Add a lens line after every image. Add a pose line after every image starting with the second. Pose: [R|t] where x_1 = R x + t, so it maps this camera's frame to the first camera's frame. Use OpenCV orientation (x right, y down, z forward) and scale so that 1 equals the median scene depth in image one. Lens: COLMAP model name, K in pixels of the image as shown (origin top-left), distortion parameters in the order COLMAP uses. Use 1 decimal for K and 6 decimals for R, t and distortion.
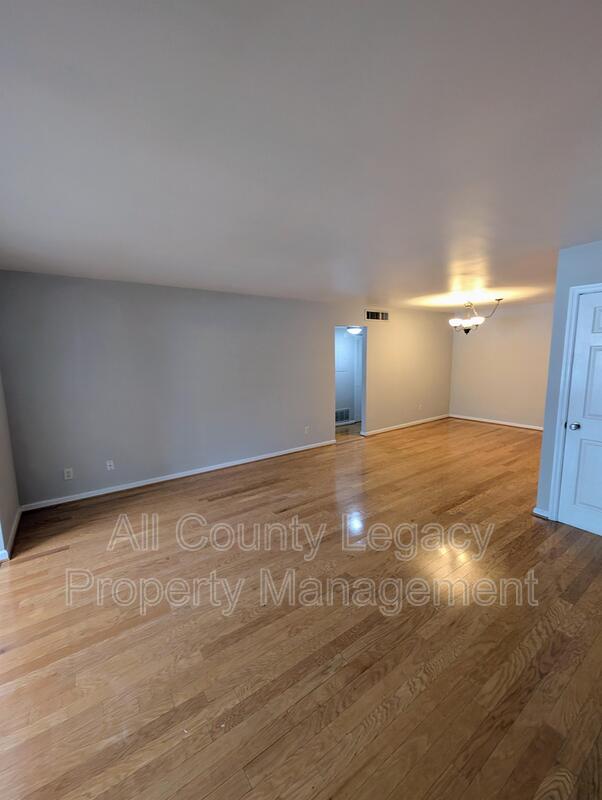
lens RADIAL K [[325.2, 0, 301.0], [0, 325.2, 400.0], [0, 0, 1]] dist [0.000488, 0.000102]
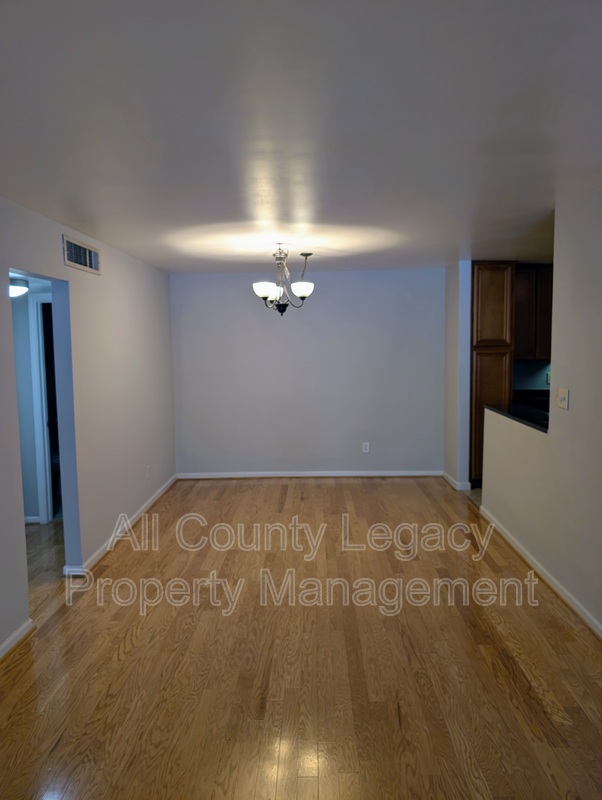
lens RADIAL K [[585.7, 0, 301.0], [0, 585.7, 400.0], [0, 0, 1]] dist [0.009179, 0.002906]
pose [[0.602038, -0.069408, 0.795445, -0.201243], [0.117007, 0.993129, -0.001900, -0.067921], [-0.789848, 0.094216, 0.606023, 0.453220]]
